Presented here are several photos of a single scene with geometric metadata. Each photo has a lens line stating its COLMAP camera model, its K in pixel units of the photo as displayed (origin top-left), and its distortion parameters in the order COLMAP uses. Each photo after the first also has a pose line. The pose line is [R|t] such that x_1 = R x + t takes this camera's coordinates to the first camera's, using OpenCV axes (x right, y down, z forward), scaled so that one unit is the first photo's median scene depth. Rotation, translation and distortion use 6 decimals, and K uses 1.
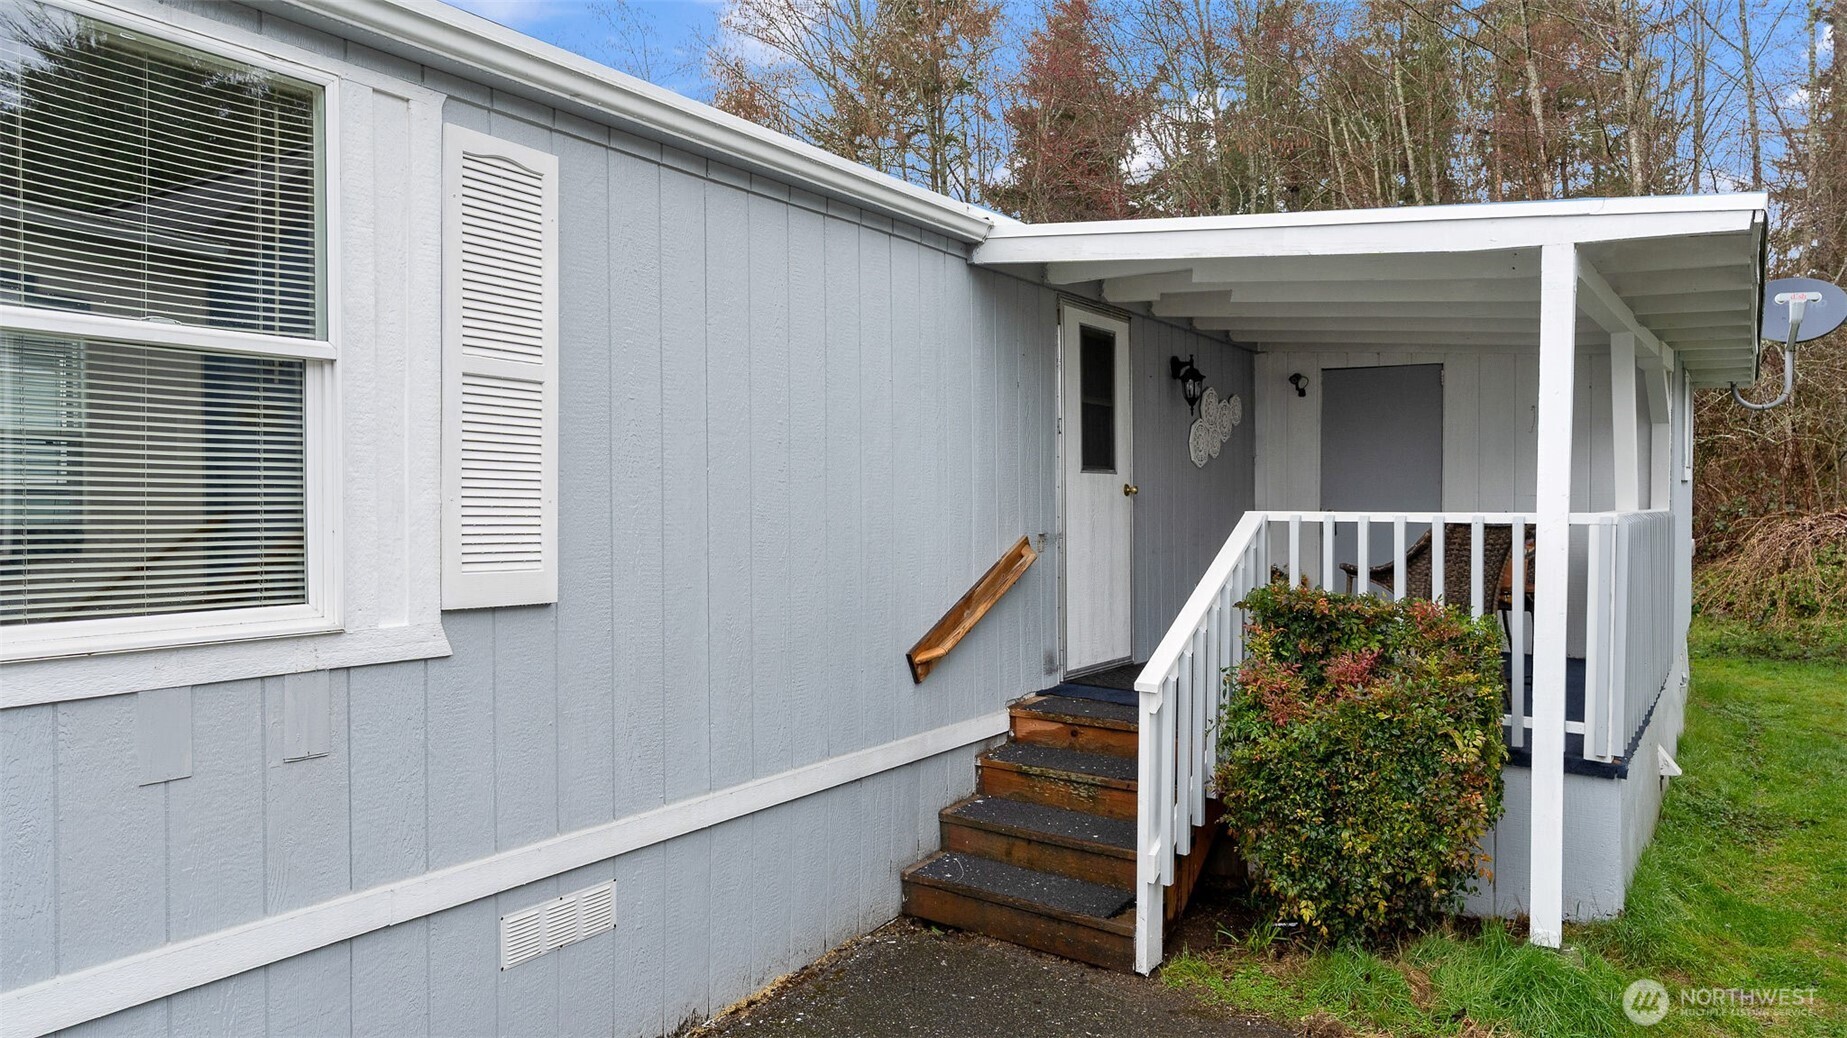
lens RADIAL K [[1142.3, 0, 925.0], [0, 1142.3, 514.6], [0, 0, 1]] dist [0.000918, 0.000515]
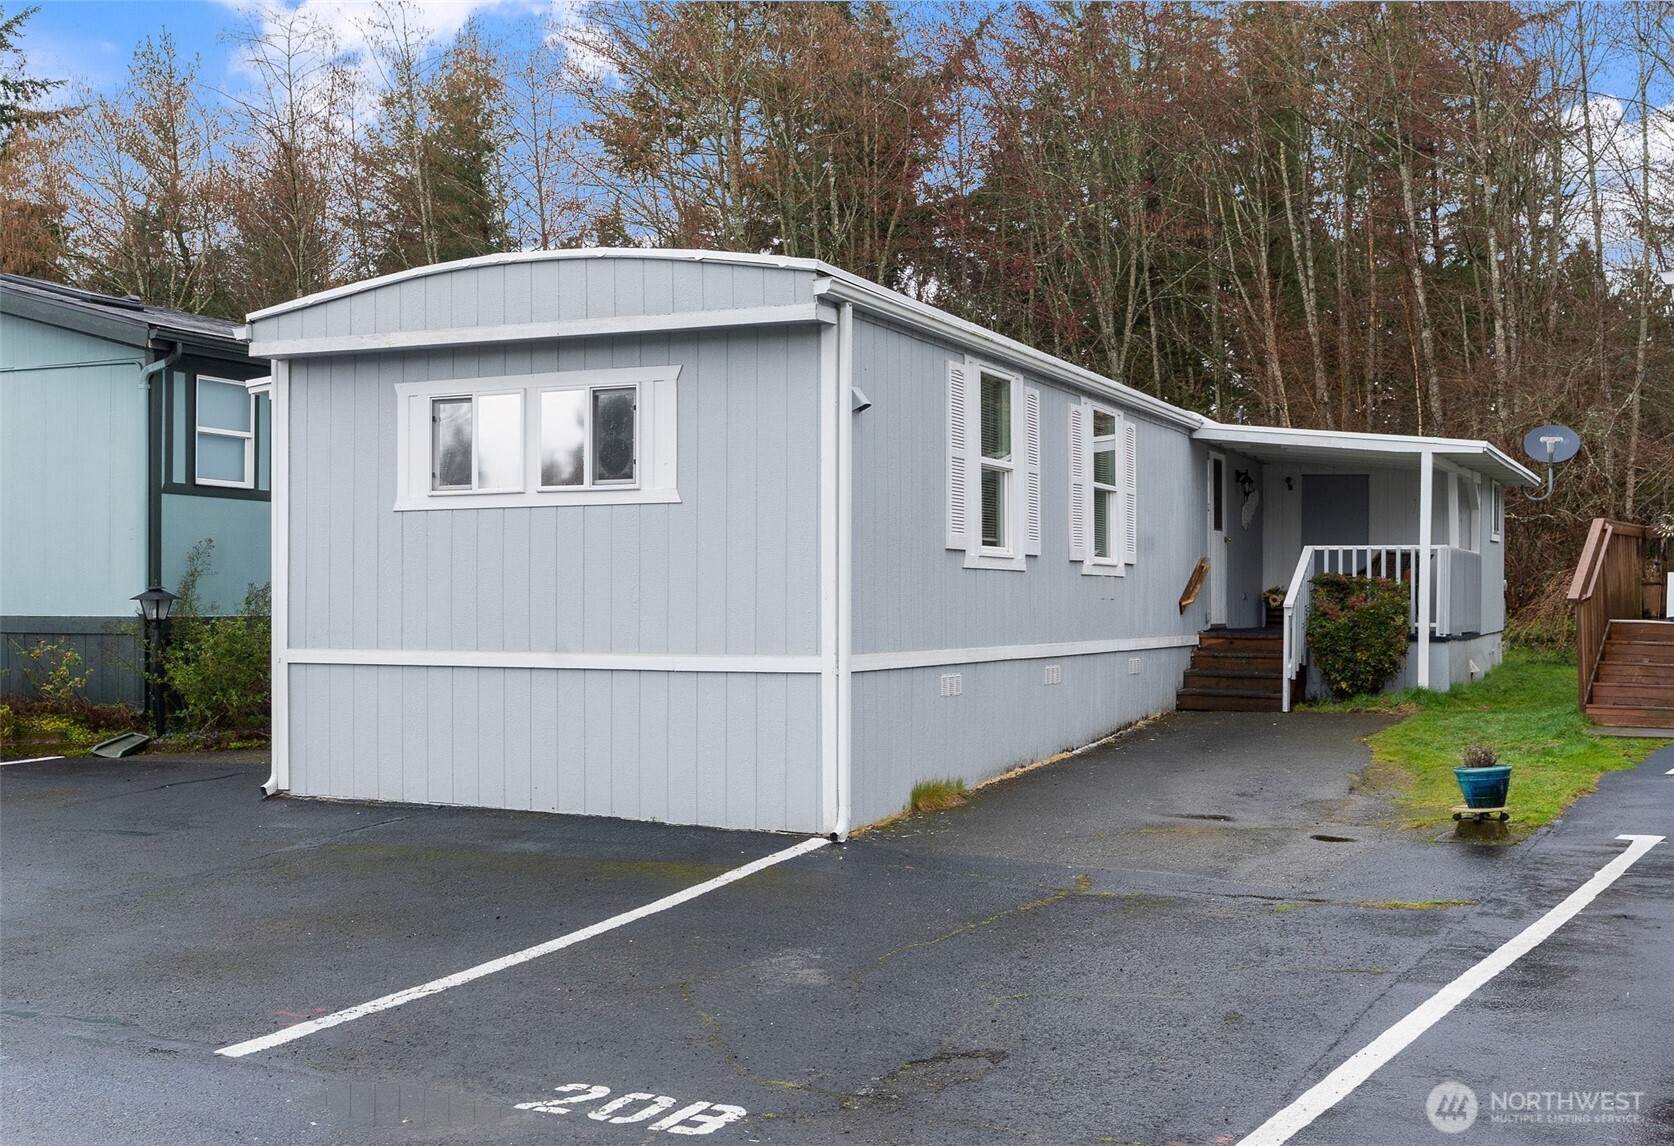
lens RADIAL K [[1665.1, 0, 836.9], [0, 1665.1, 576.5], [0, 0, 1]] dist [0.004467, 0.000000]
pose [[0.986531, 0.009221, 0.163317, -1.385406], [-0.005882, 0.999764, -0.020919, 0.154583], [-0.163471, 0.019677, 0.986352, -2.511351]]
